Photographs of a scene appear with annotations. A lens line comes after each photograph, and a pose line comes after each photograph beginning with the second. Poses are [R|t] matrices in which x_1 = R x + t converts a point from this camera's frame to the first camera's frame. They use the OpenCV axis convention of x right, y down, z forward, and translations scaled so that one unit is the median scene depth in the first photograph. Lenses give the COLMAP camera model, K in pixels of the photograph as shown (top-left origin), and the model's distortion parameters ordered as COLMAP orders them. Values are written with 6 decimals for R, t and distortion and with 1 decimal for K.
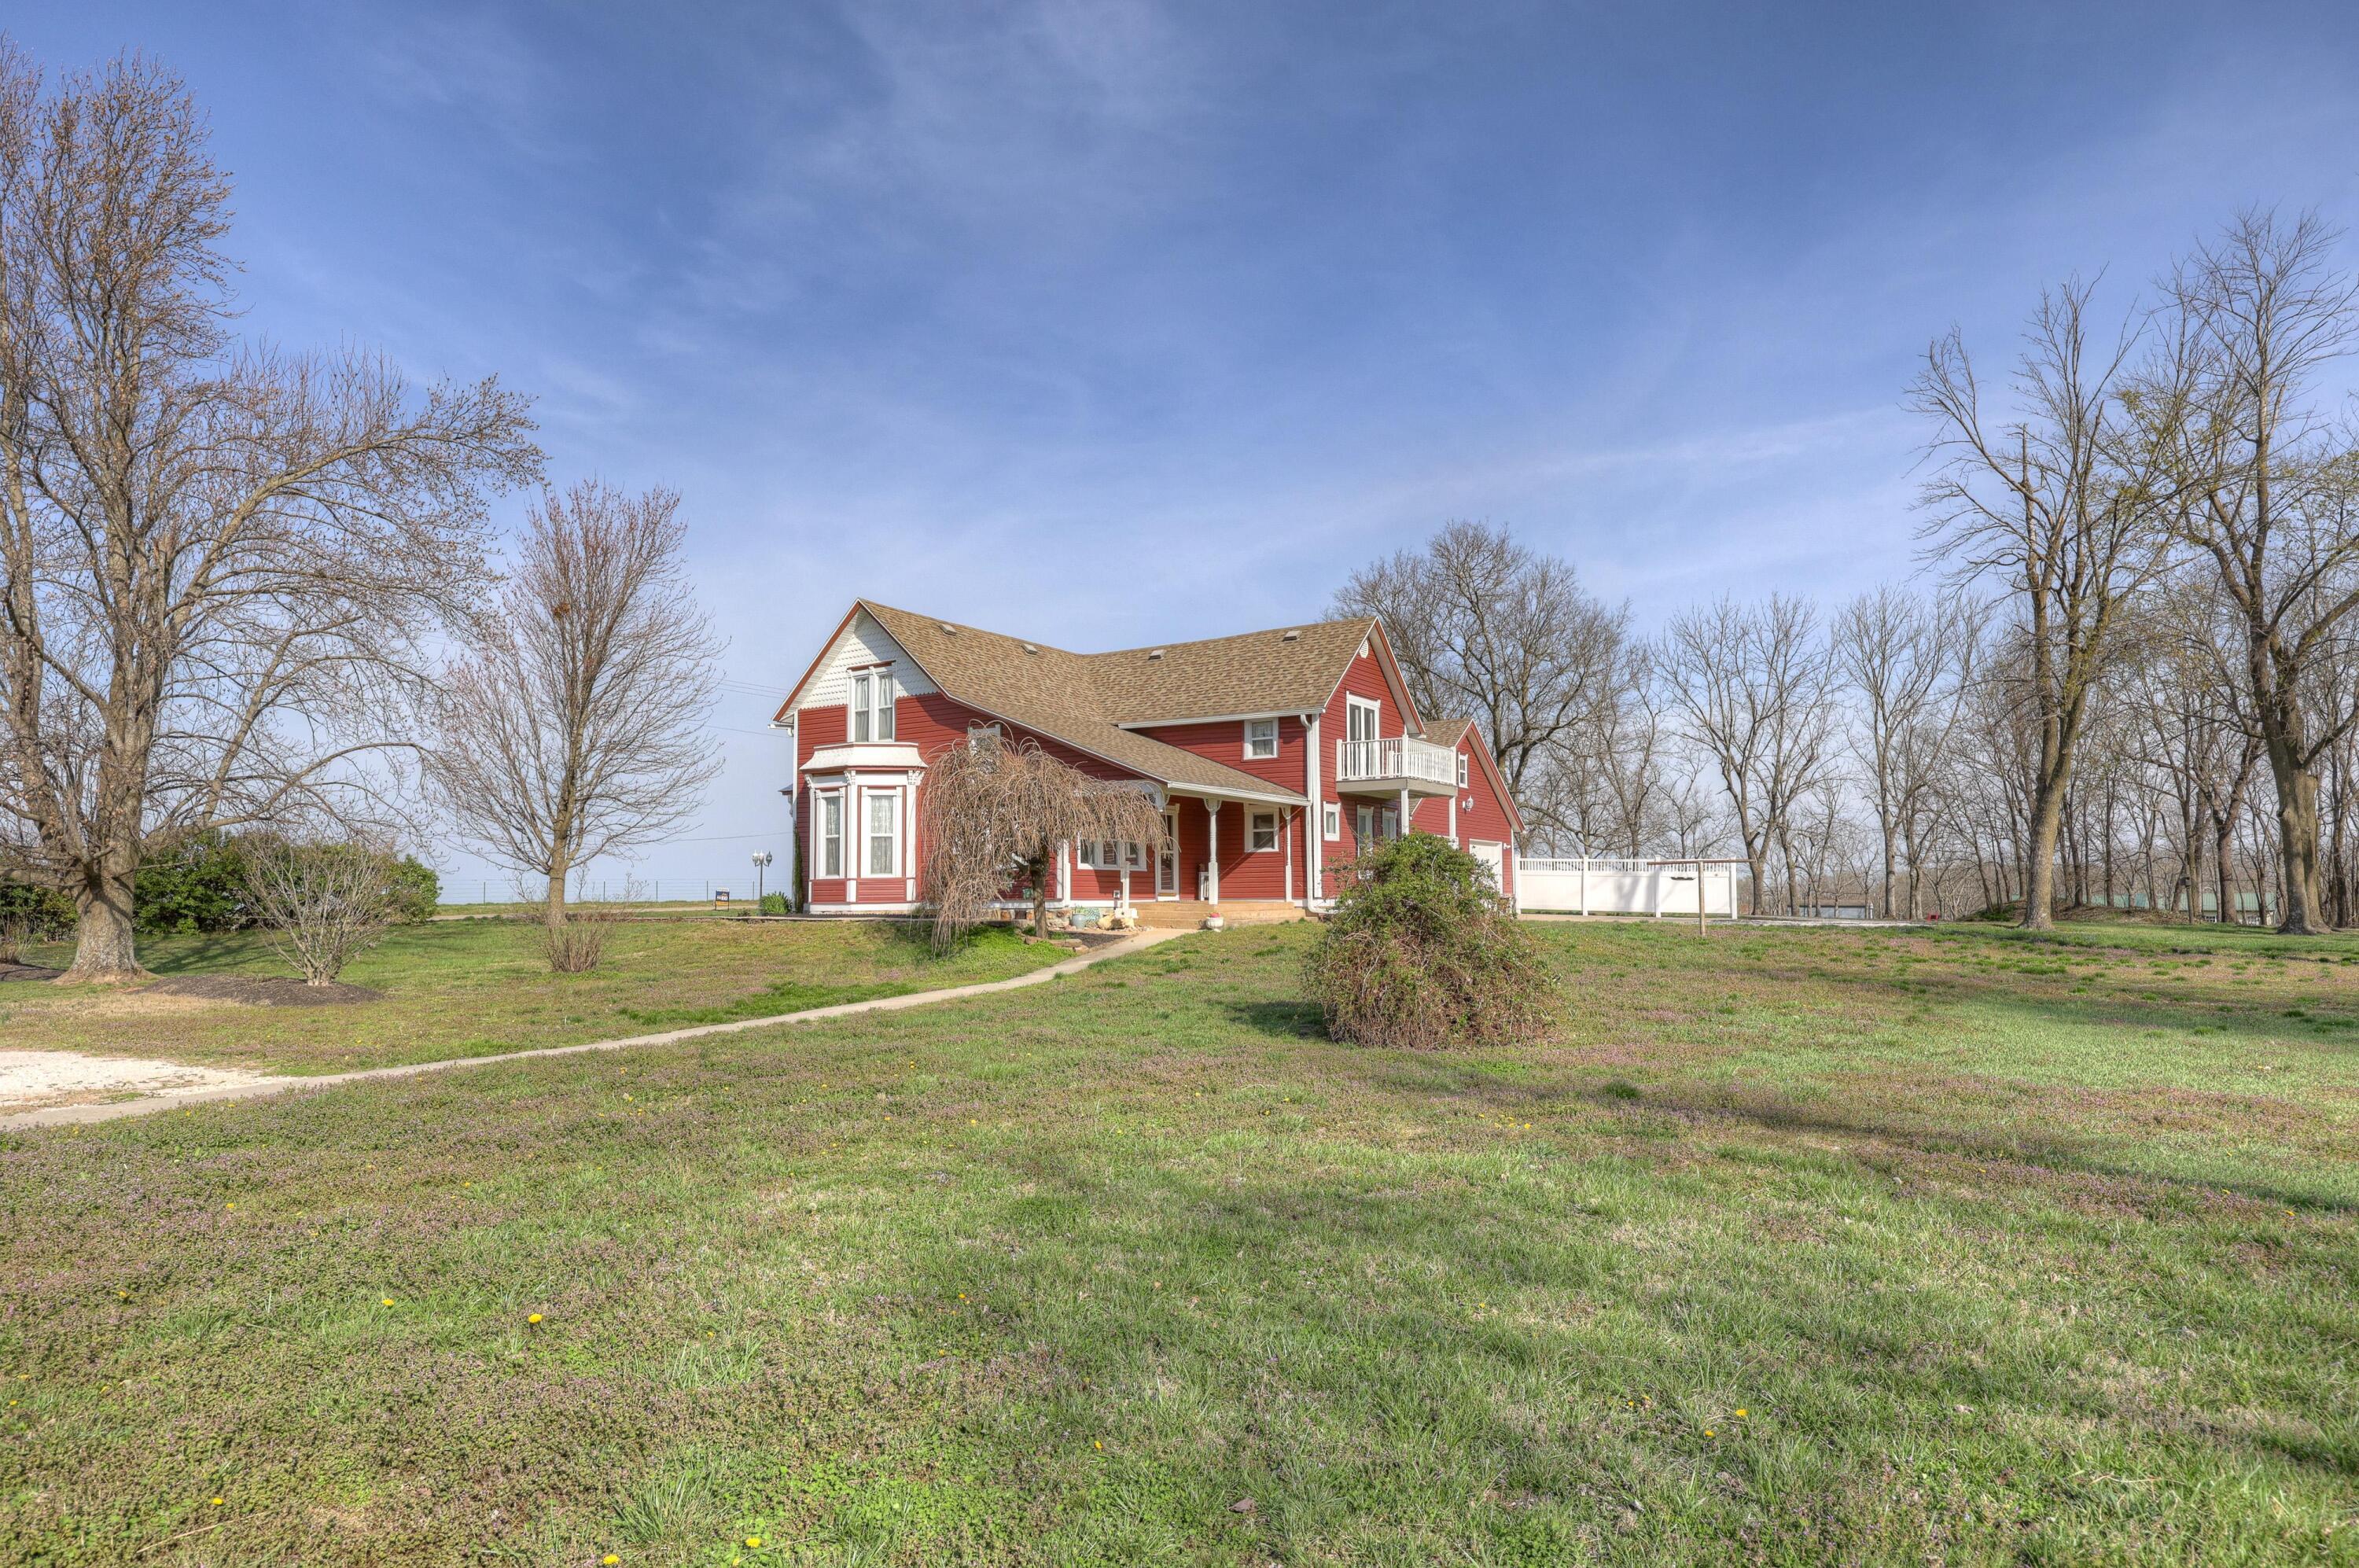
lens RADIAL K [[1338.9, 0, 1179.5], [0, 1338.9, 784.0], [0, 0, 1]] dist [-0.000003, -0.000029]
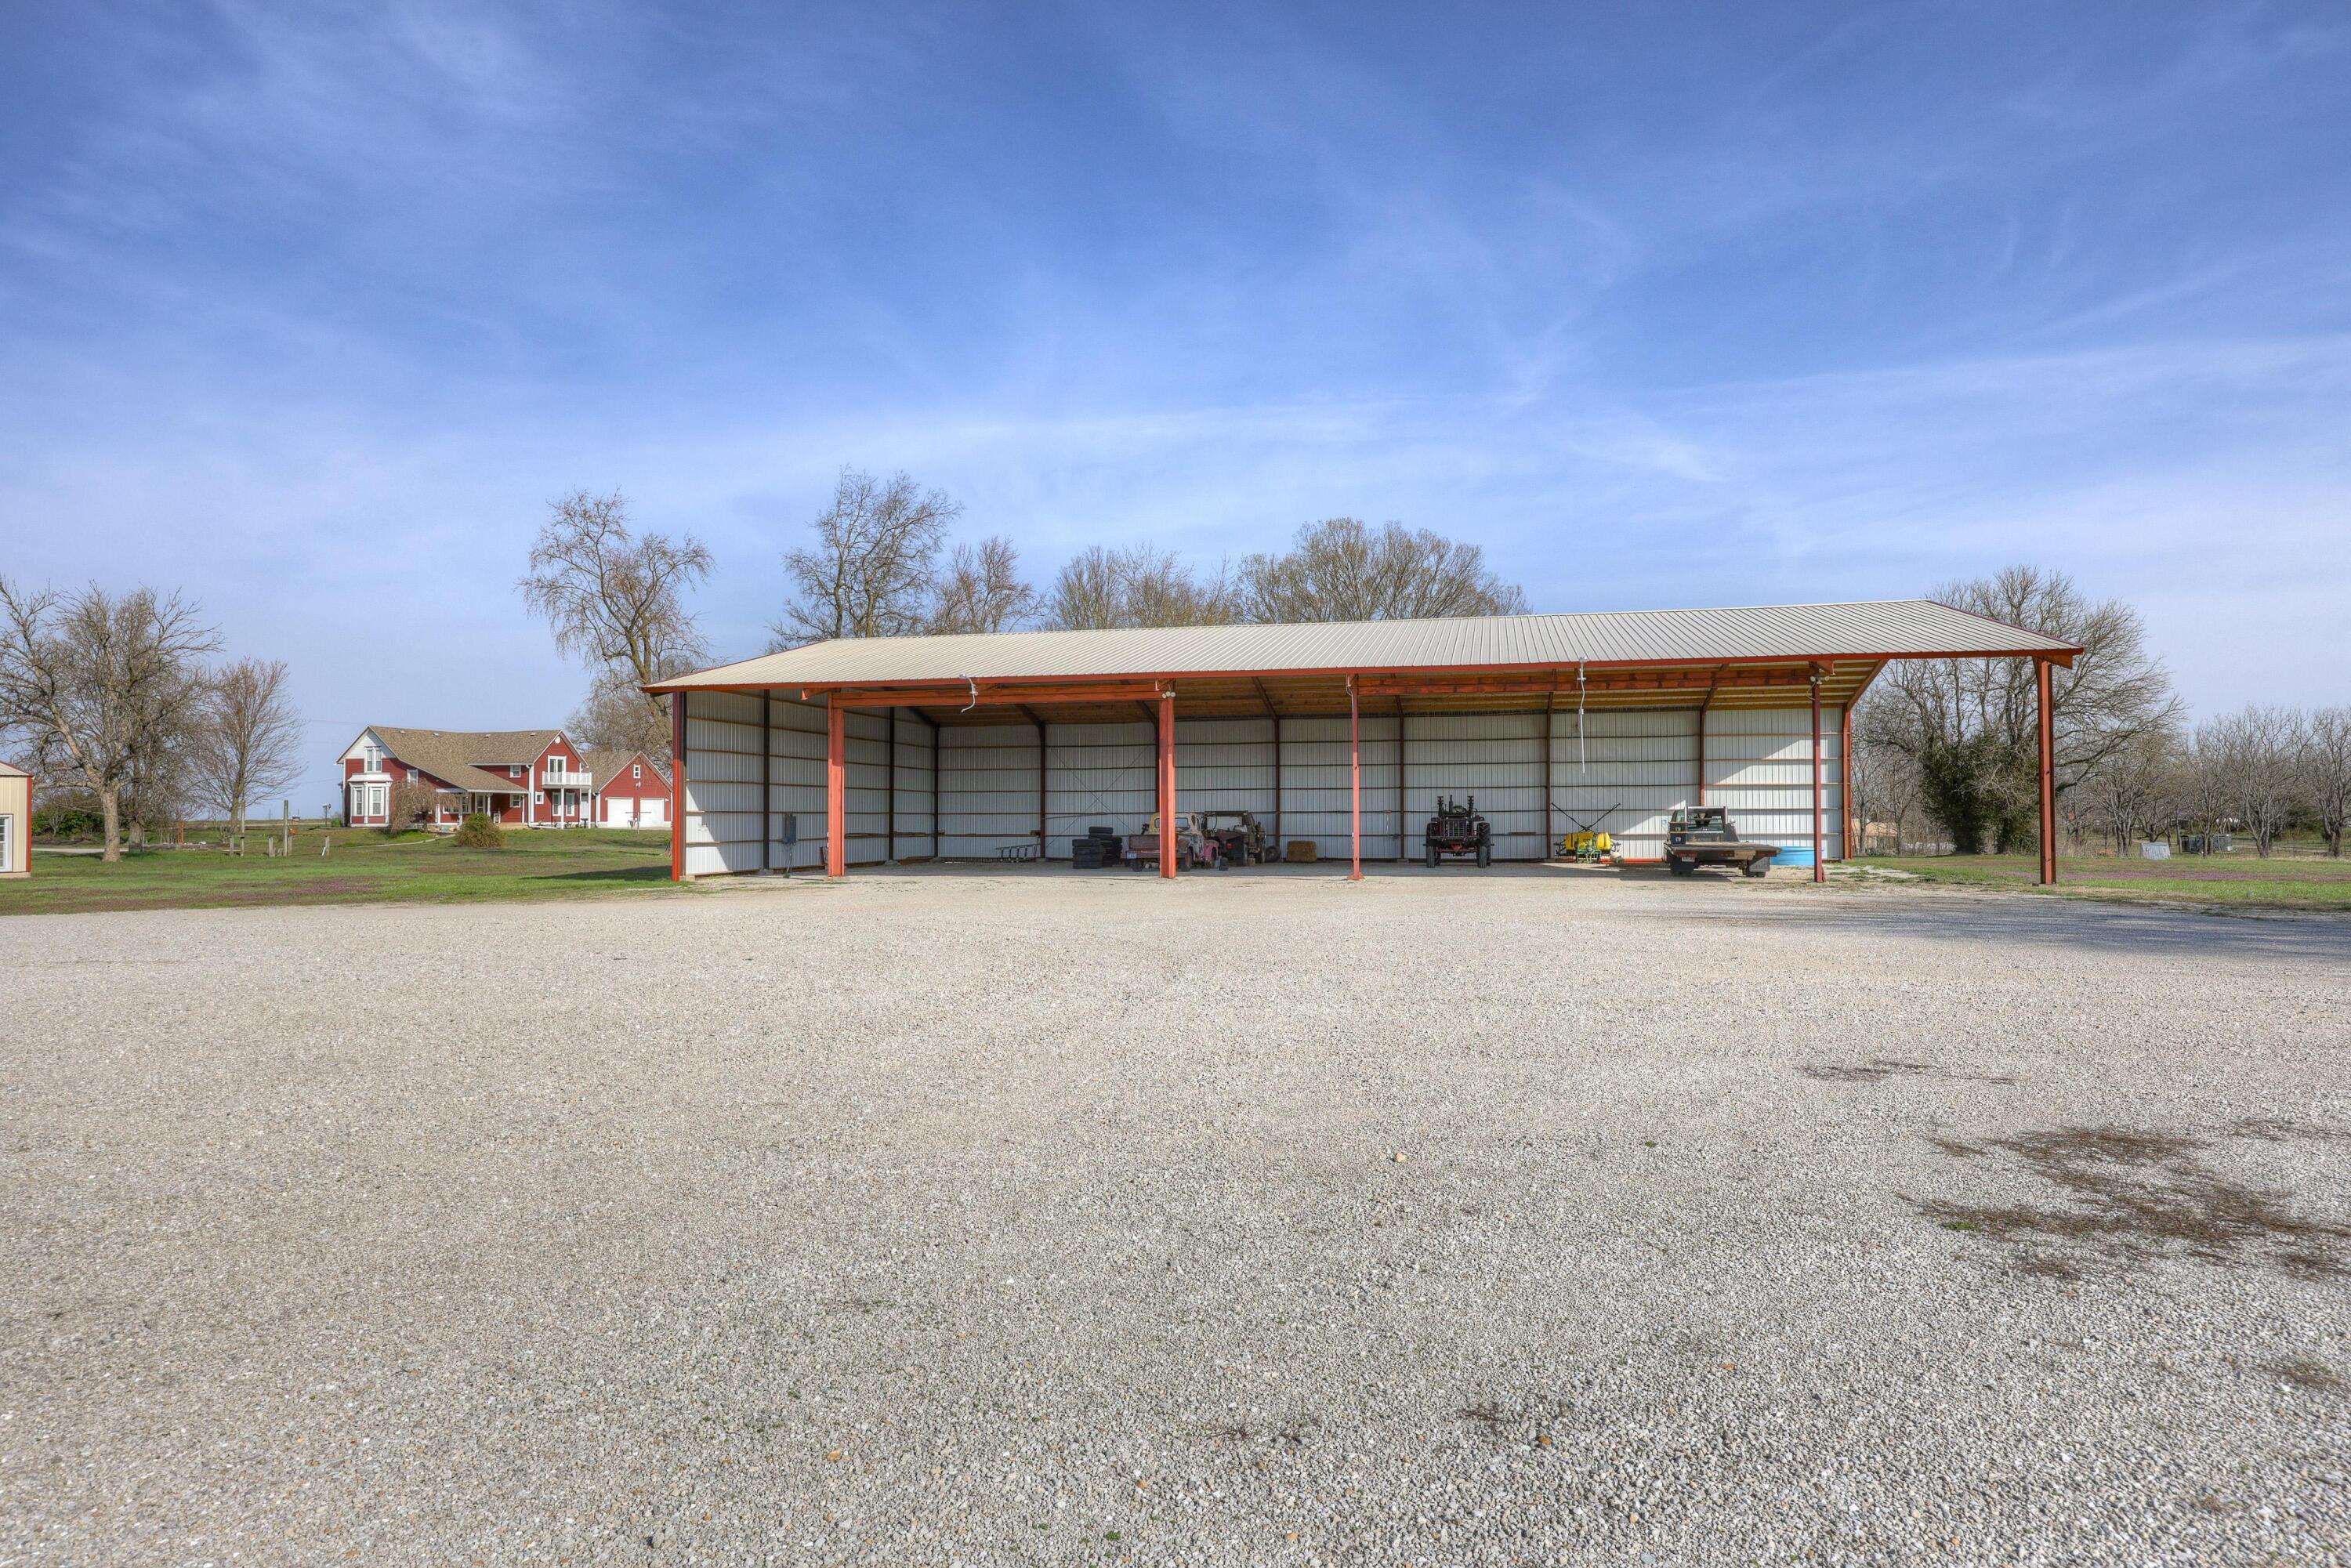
lens RADIAL K [[1350.1, 0, 1175.5], [0, 1350.1, 784.0], [0, 0, 1]] dist [-0.000384, -0.000516]
pose [[0.952387, 0.013773, 0.304582, 0.578431], [-0.033439, 0.997671, 0.059444, -0.246432], [-0.303054, -0.066798, 0.950629, -2.496040]]
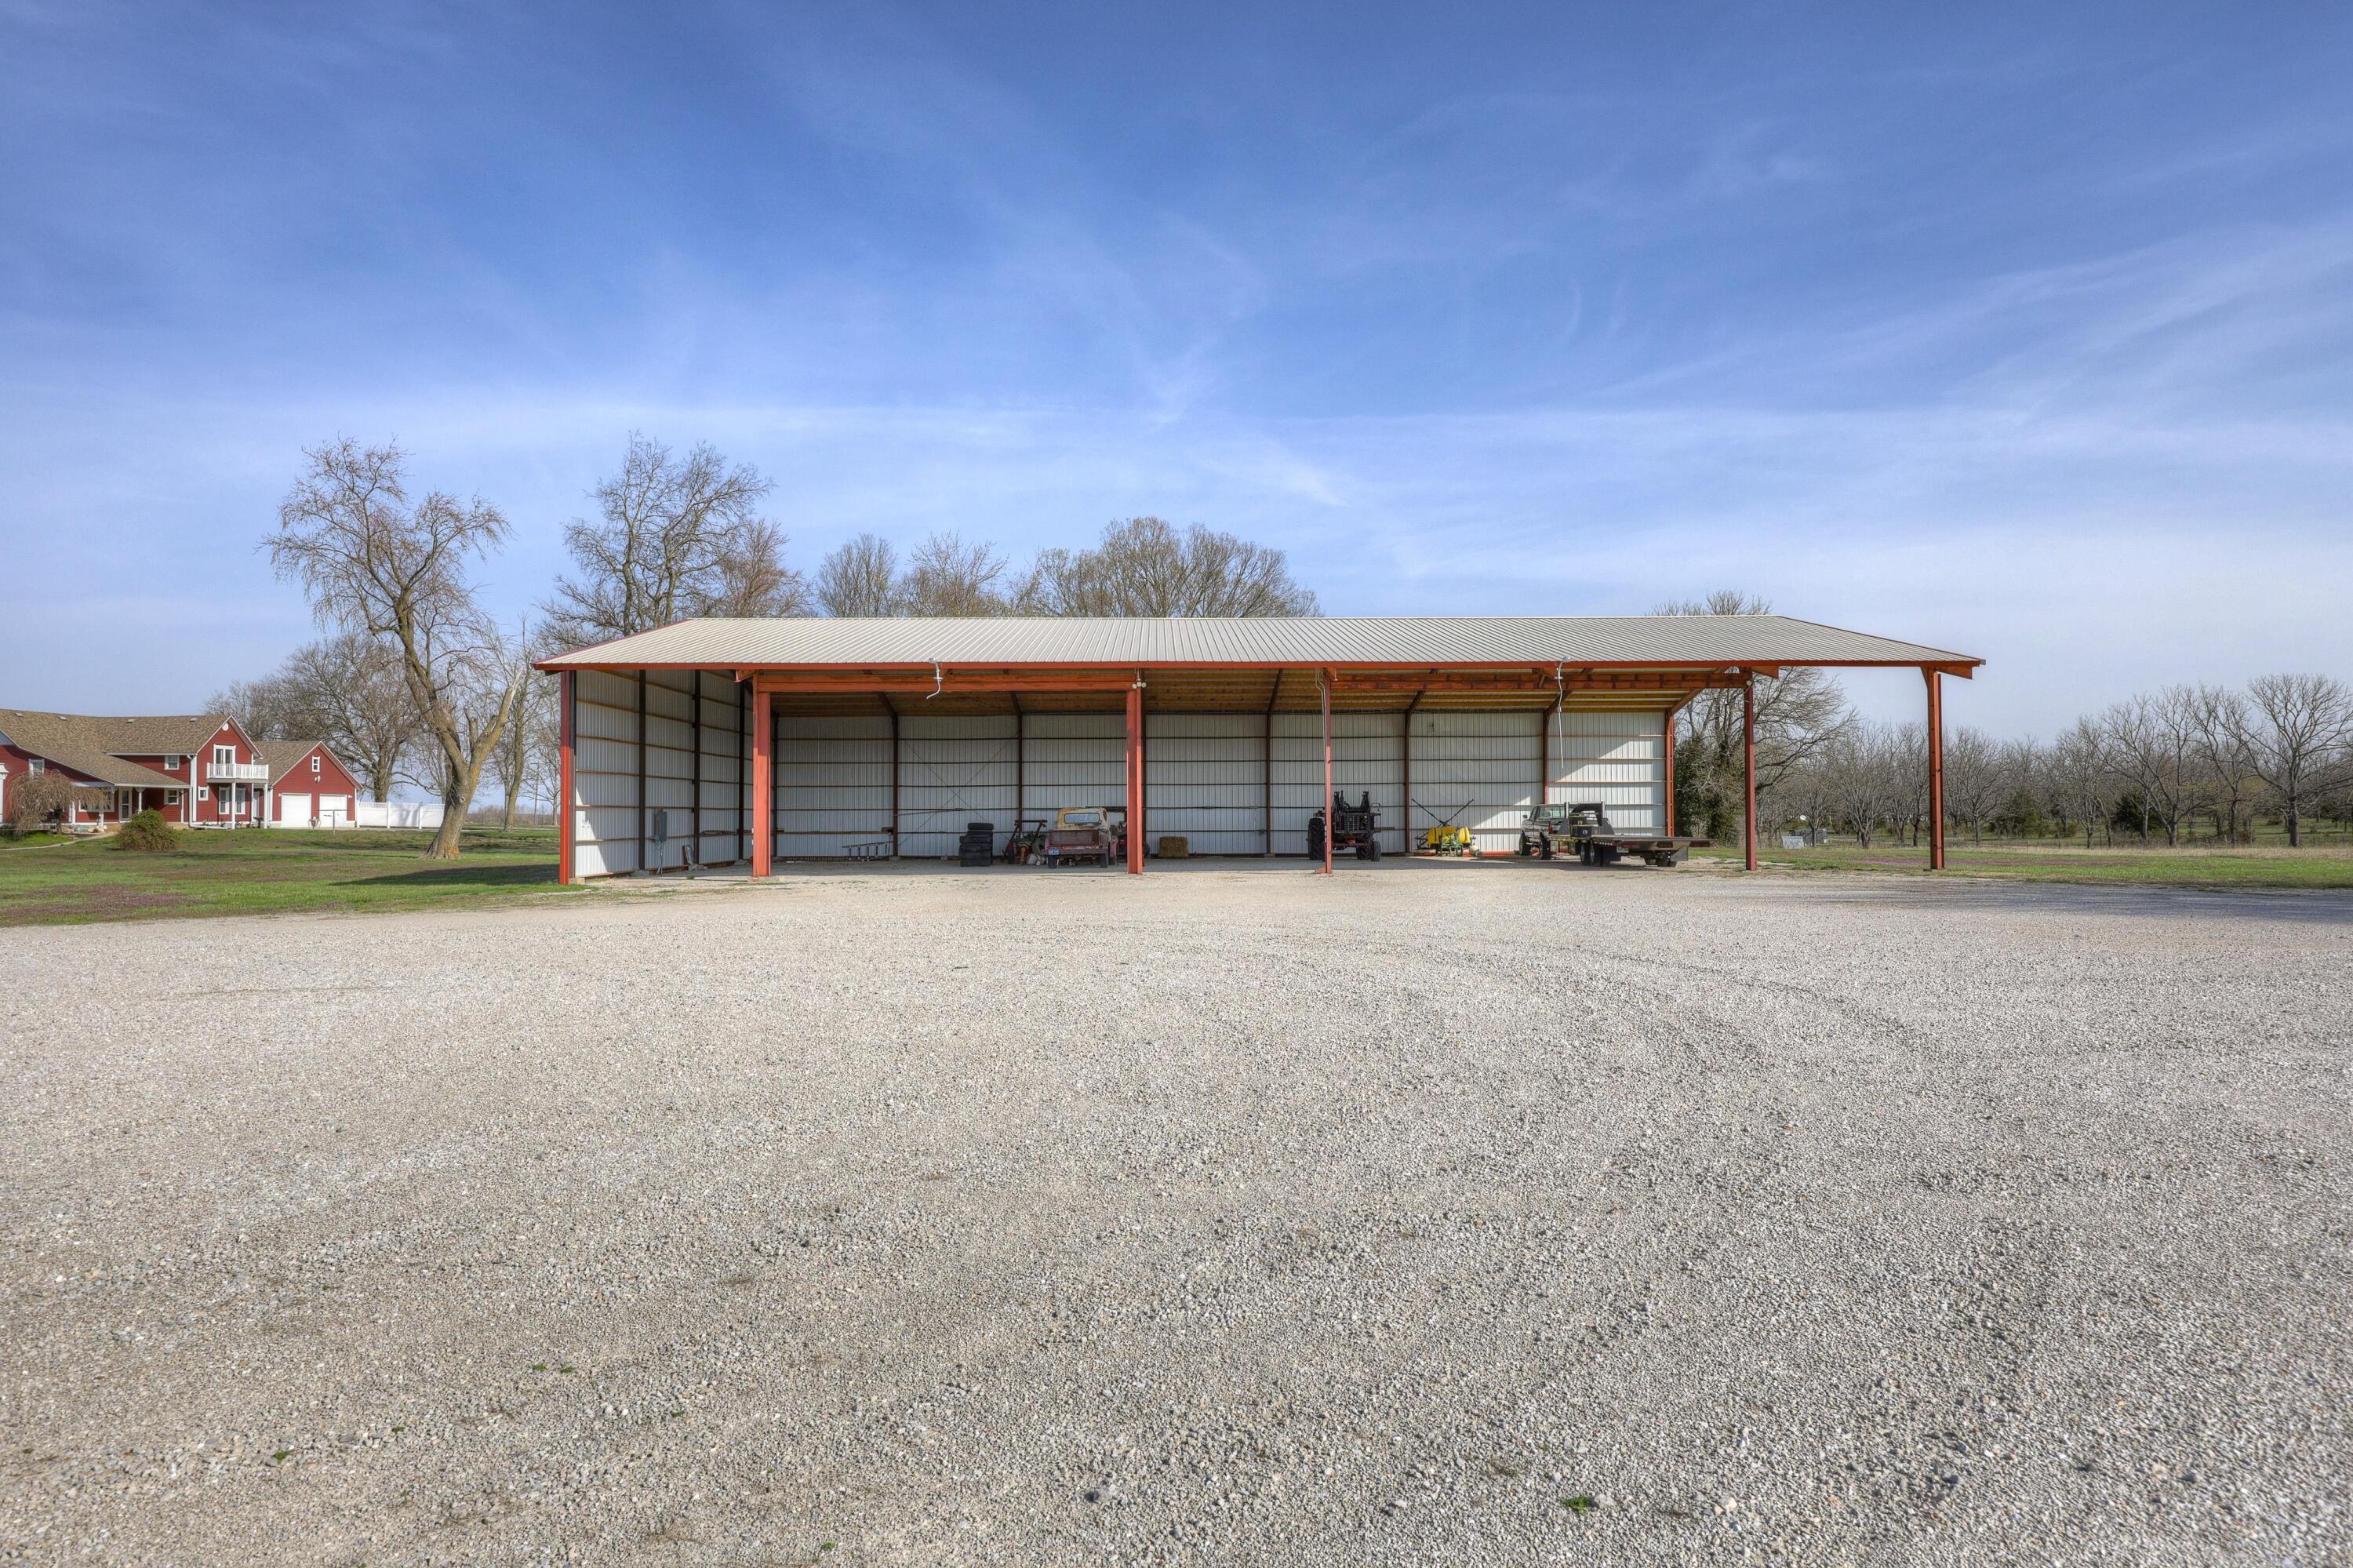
lens RADIAL K [[1335.5, 0, 1176.5], [0, 1335.5, 784.0], [0, 0, 1]] dist [-0.000003, -0.000029]
pose [[0.852529, 0.017468, 0.522389, 0.387537], [-0.050899, 0.997466, 0.049711, -0.230051], [-0.520197, -0.068969, 0.851257, -2.368524]]
